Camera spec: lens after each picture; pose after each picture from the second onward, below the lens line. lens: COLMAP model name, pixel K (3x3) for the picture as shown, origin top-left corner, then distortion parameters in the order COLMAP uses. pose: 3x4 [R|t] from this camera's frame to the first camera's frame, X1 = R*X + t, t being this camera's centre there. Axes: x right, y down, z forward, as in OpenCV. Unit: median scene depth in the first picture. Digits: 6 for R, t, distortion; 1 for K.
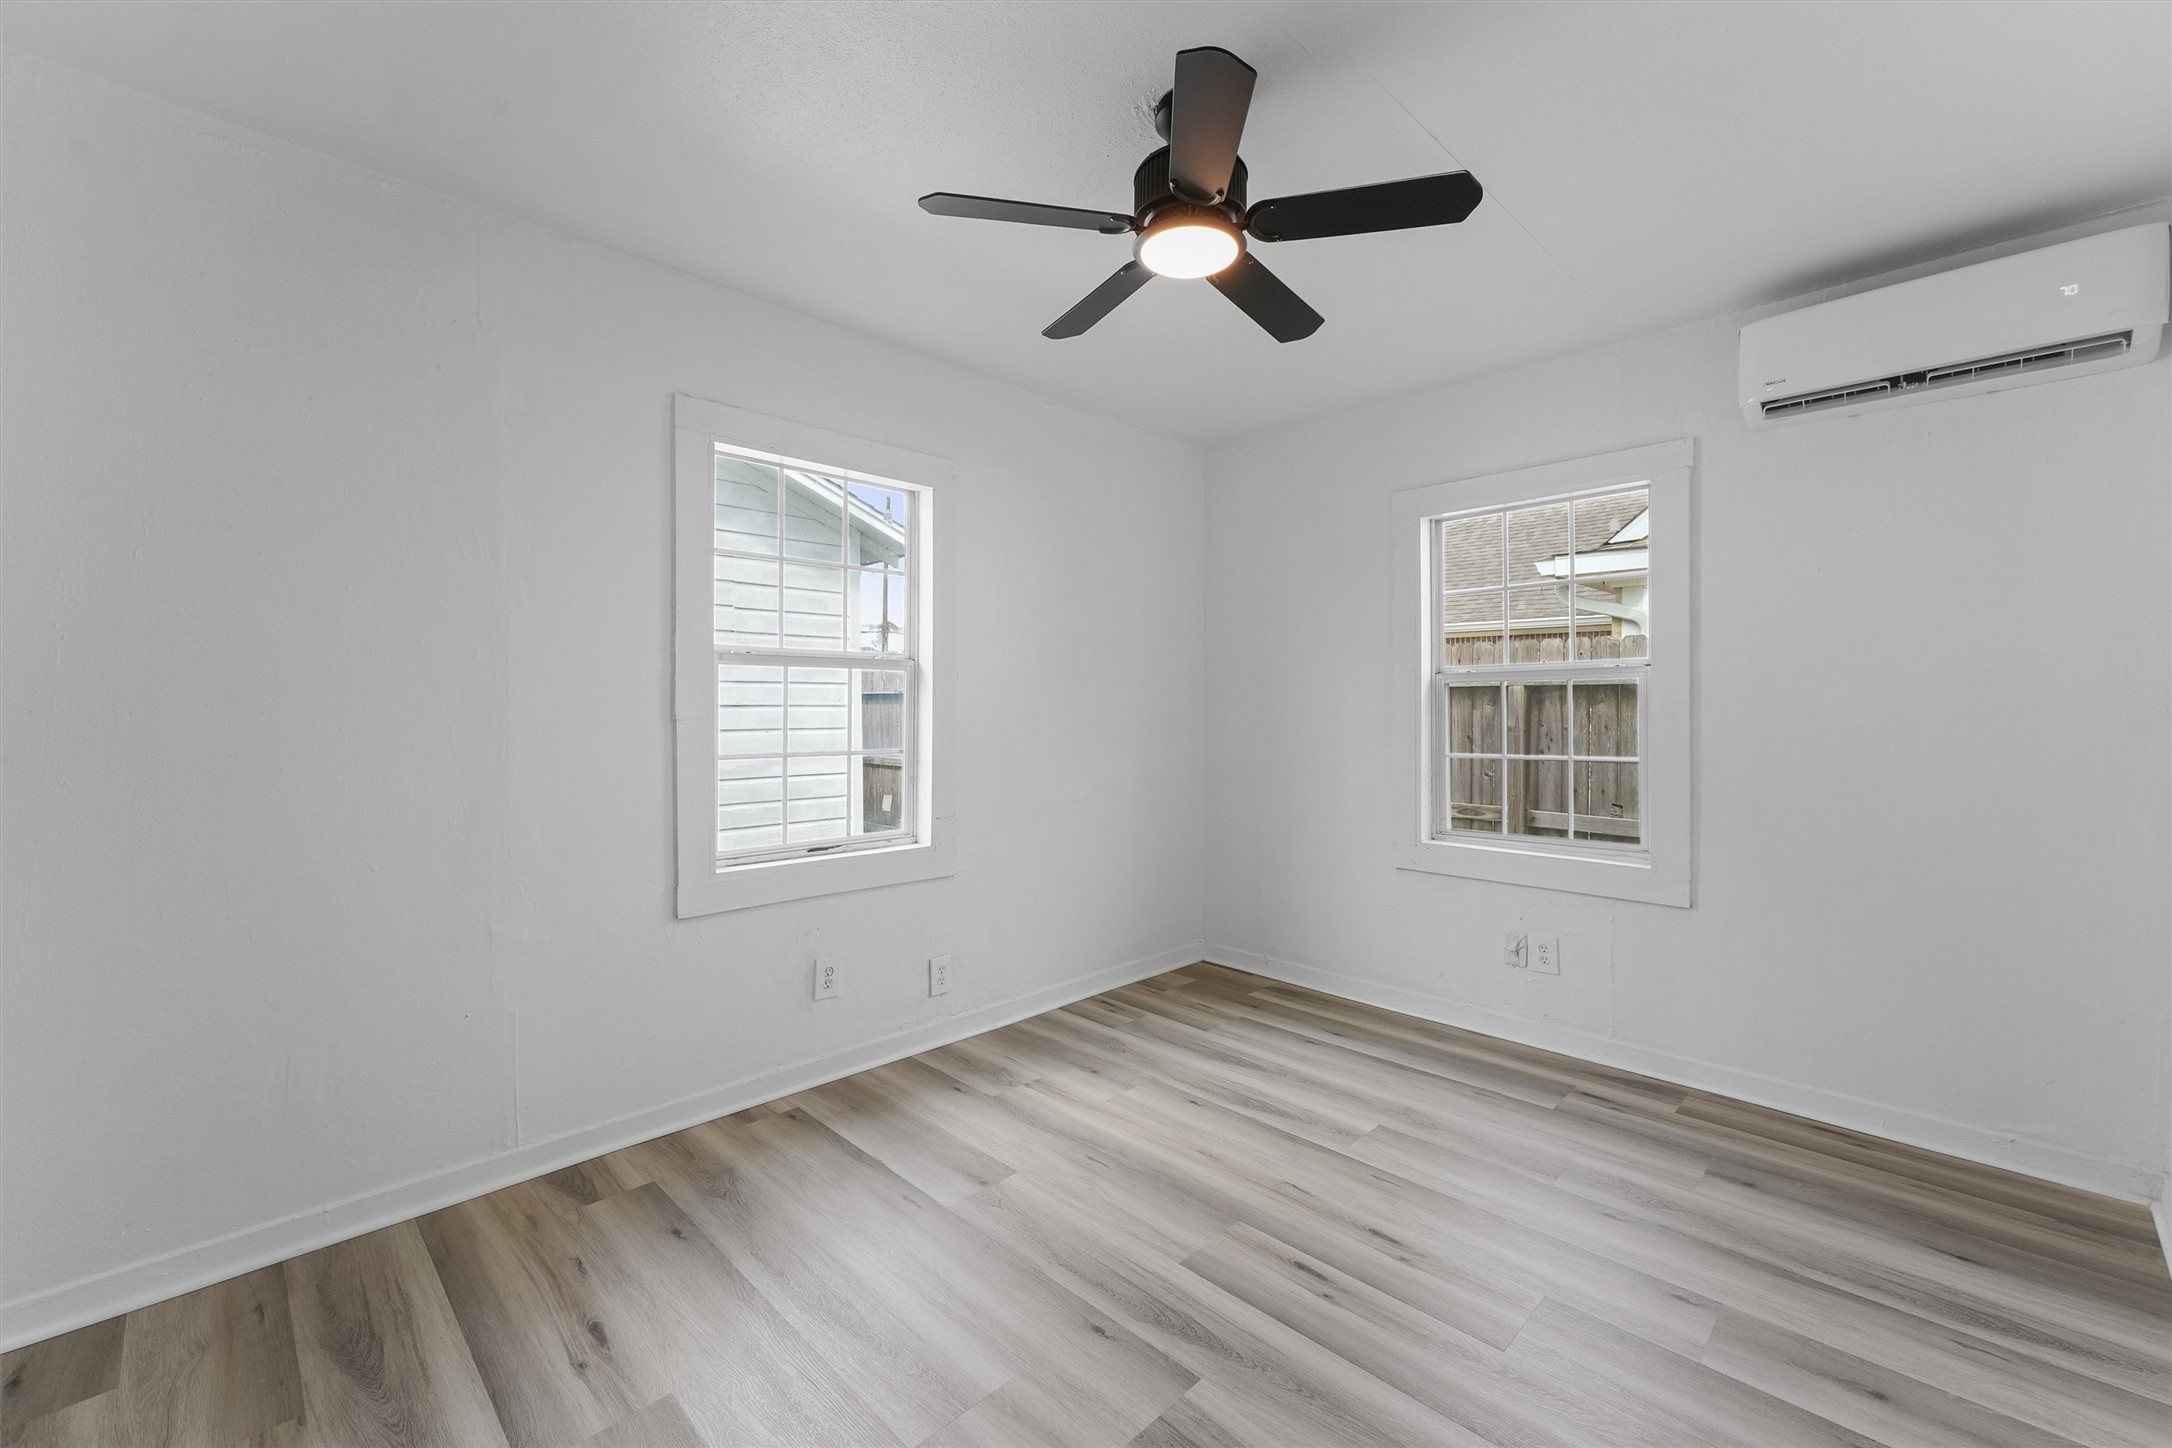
lens RADIAL K [[886.0, 0, 1079.0], [0, 886.0, 711.7], [0, 0, 1]] dist [0.002484, -0.000369]
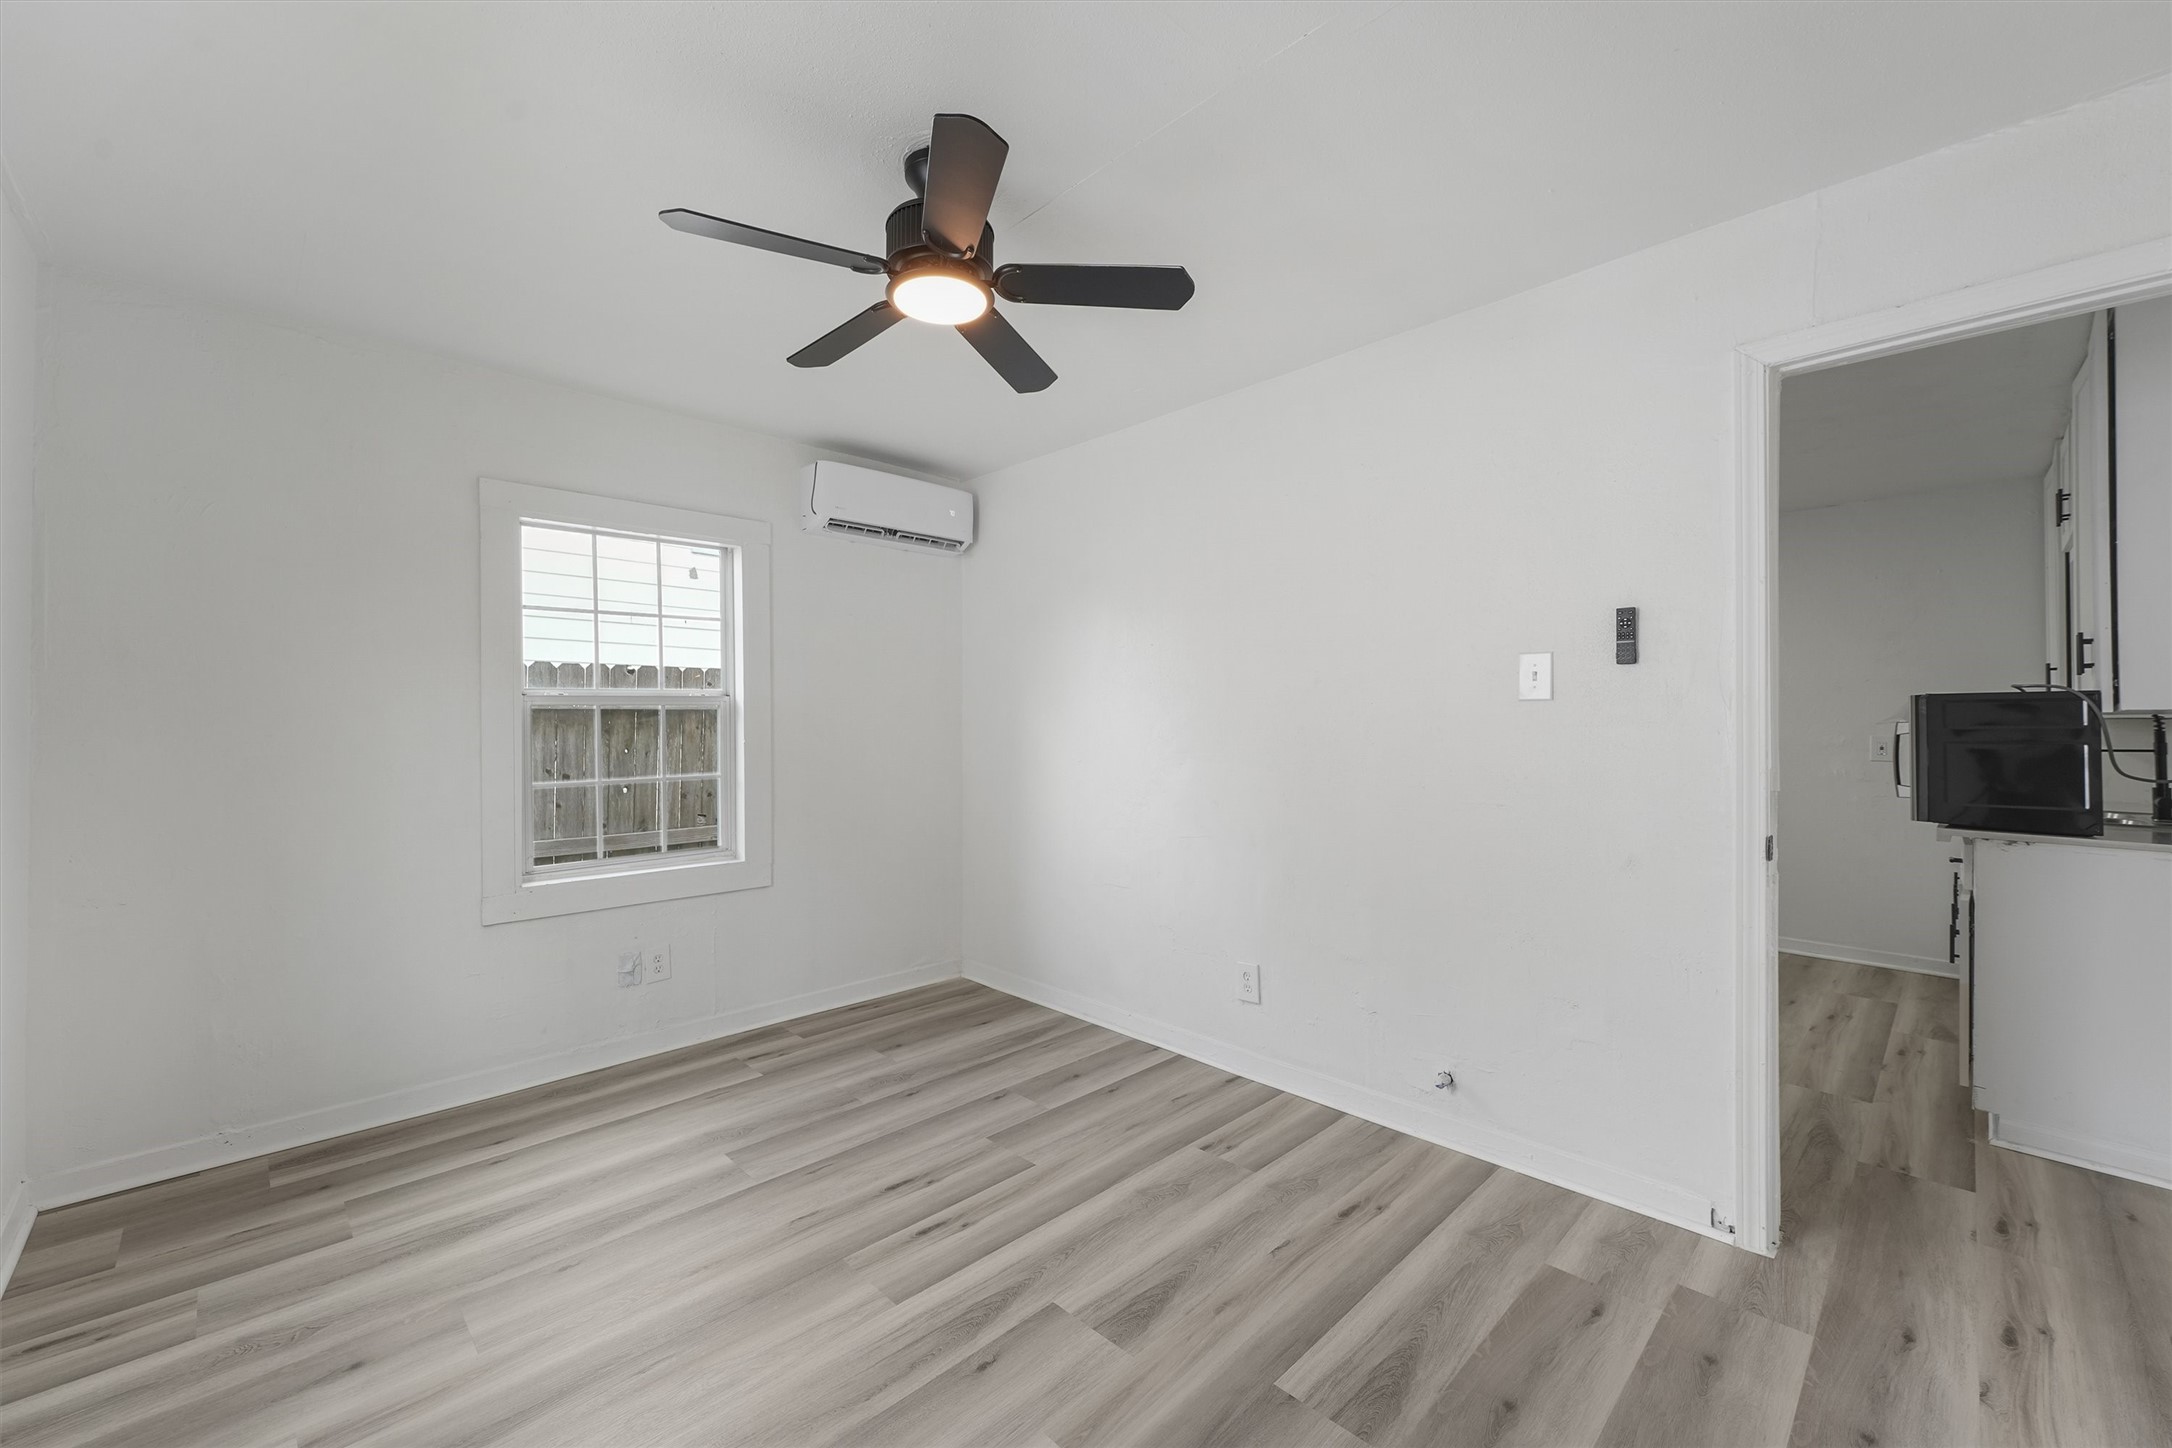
lens RADIAL K [[886.0, 0, 1069.4], [0, 886.0, 723.2], [0, 0, 1]] dist [0.002484, -0.000369]
pose [[0.004452, -0.003452, 0.999984, -0.597999], [0.014188, 0.999894, 0.003388, -0.014686], [-0.999889, 0.014172, 0.004500, 0.550089]]
